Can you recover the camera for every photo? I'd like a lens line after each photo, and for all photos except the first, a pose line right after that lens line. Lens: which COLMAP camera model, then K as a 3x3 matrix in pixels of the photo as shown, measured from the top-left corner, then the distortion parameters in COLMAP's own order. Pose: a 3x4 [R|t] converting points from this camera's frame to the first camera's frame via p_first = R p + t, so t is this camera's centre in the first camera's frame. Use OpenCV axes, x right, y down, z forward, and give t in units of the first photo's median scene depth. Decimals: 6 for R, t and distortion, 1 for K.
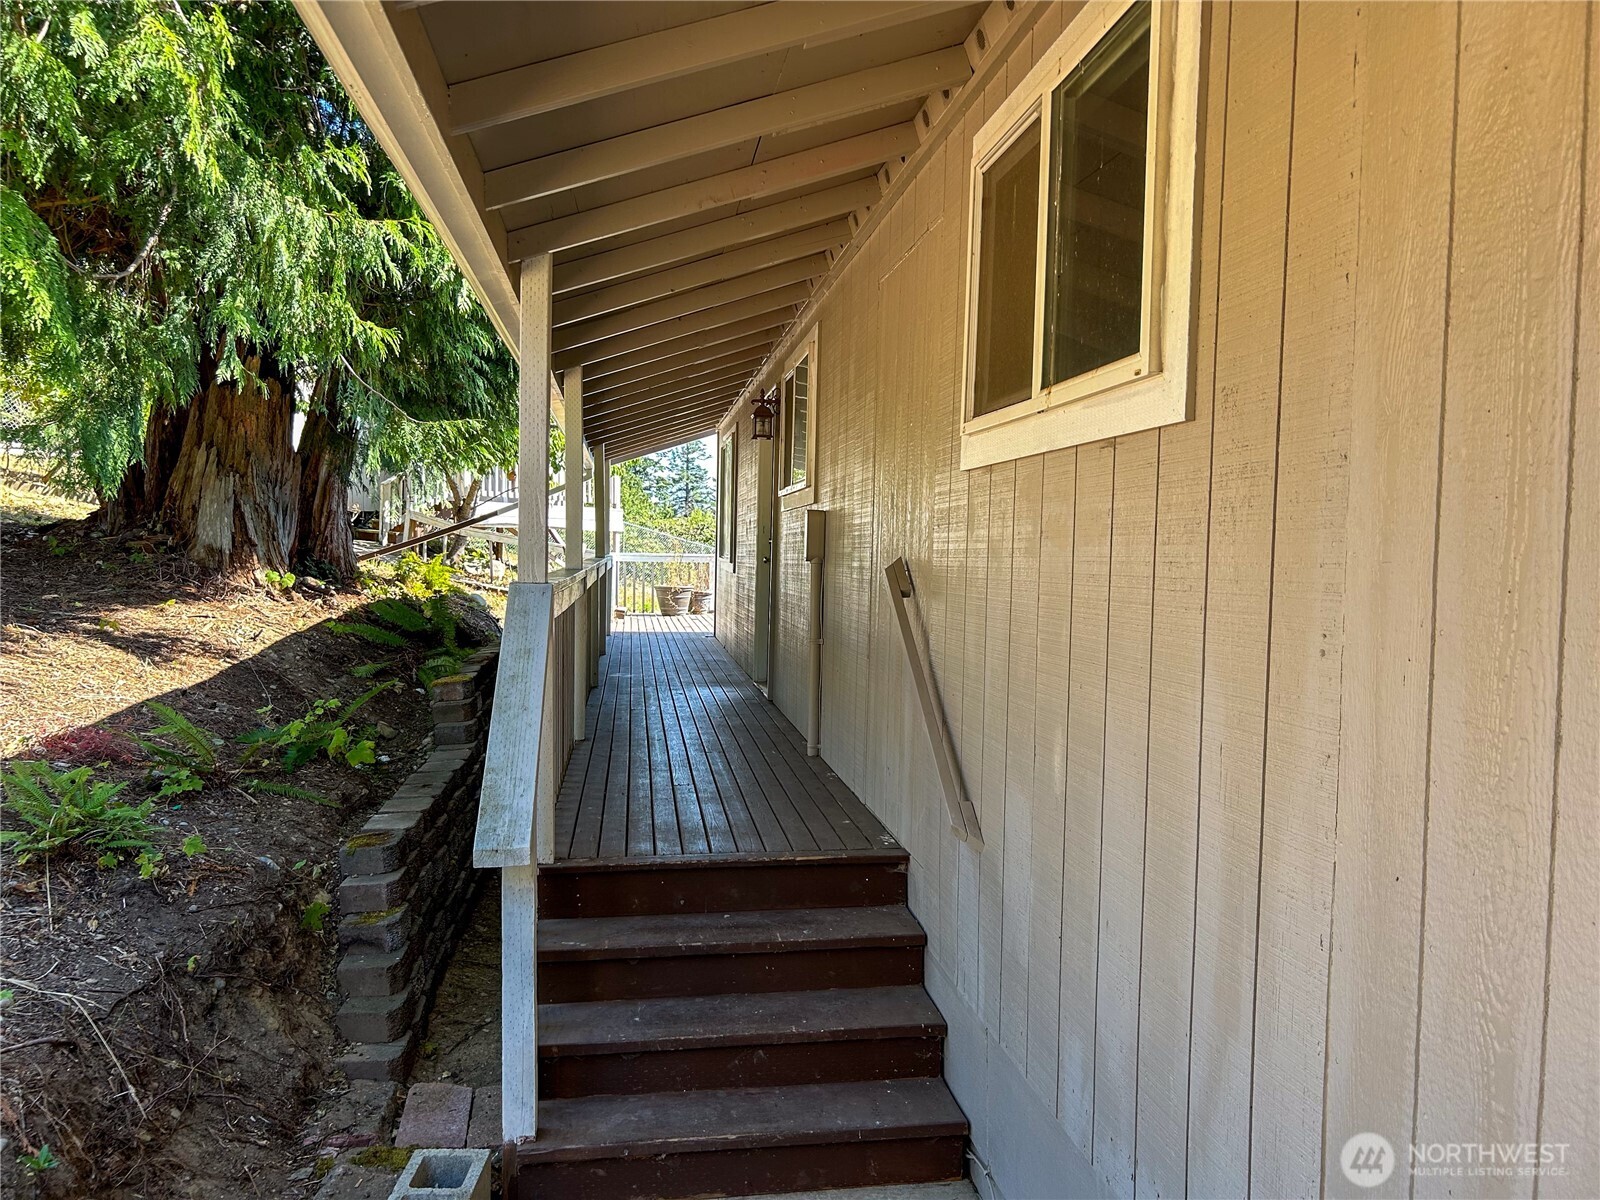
lens RADIAL K [[1230.6, 0, 800.8], [0, 1230.6, 593.4], [0, 0, 1]] dist [0.041537, -0.024817]
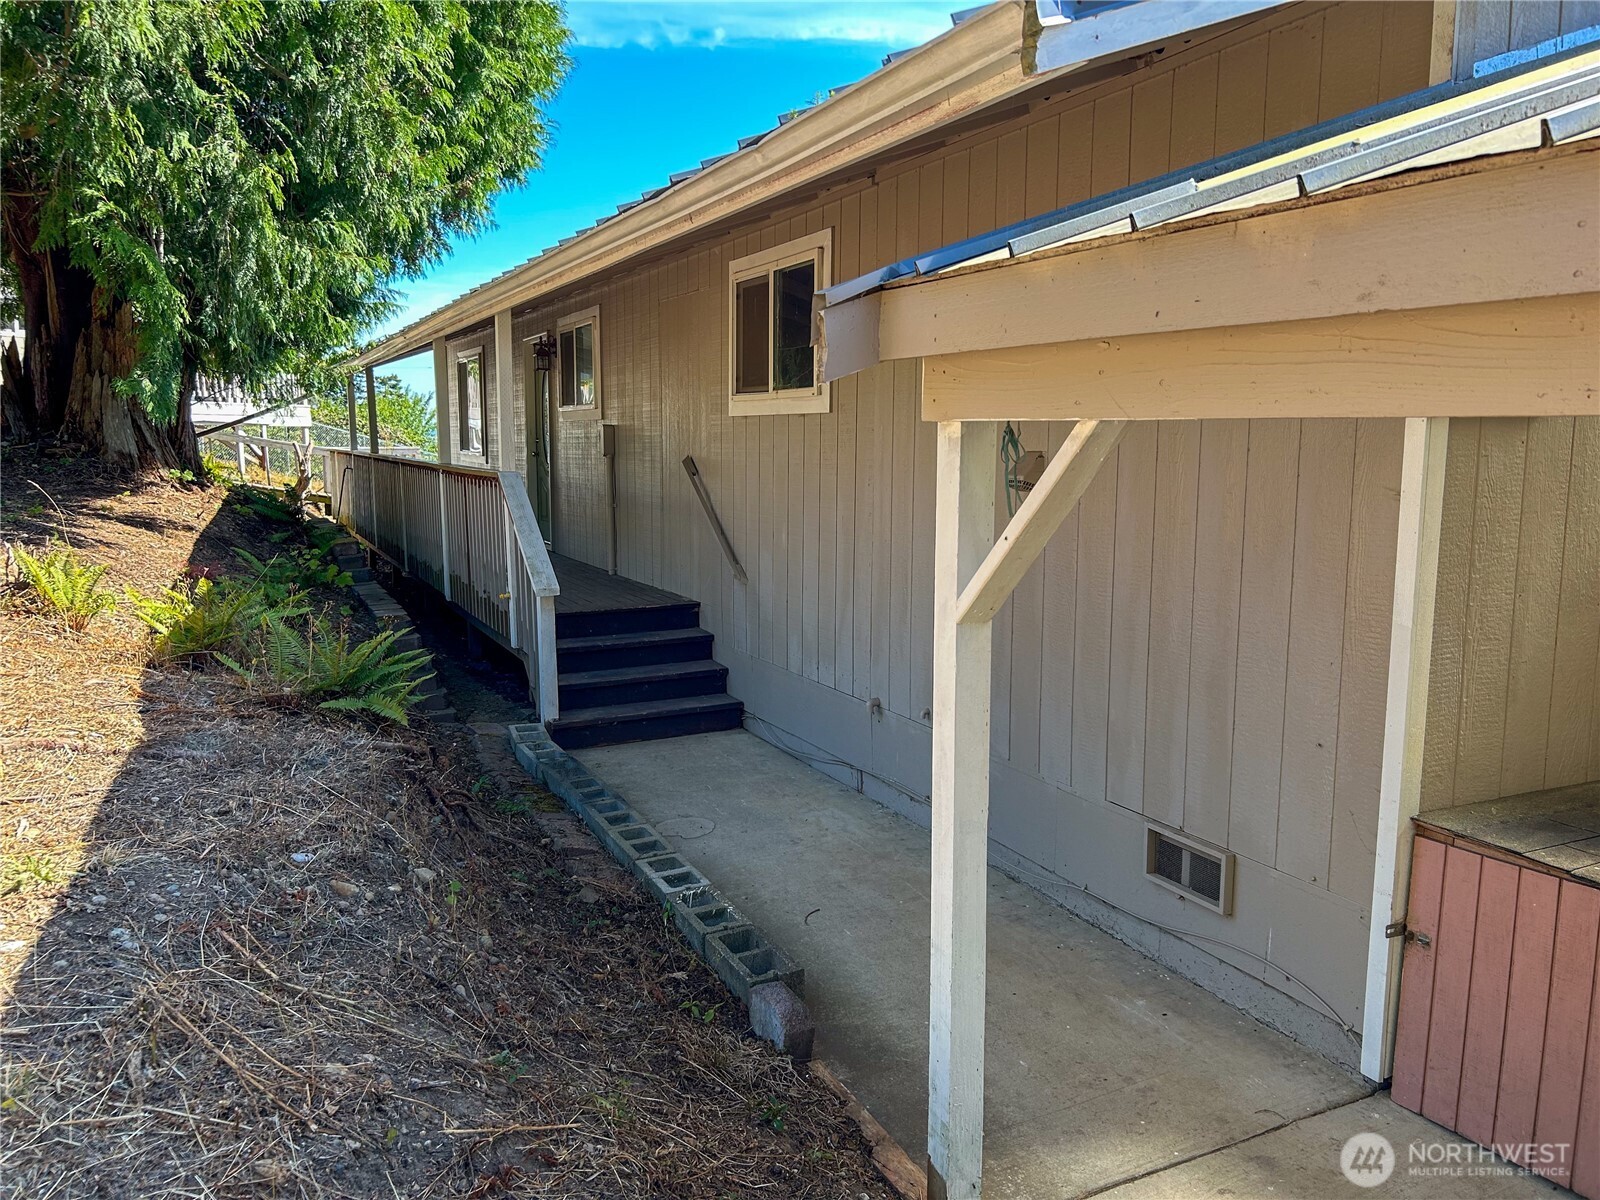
lens RADIAL K [[1230.6, 0, 798.9], [0, 1230.6, 604.7], [0, 0, 1]] dist [0.041537, -0.024817]
pose [[0.956754, -0.056051, 0.285448, -0.349919], [0.026222, 0.993884, 0.107271, 0.002189], [-0.289715, -0.095147, 0.952372, -1.024479]]
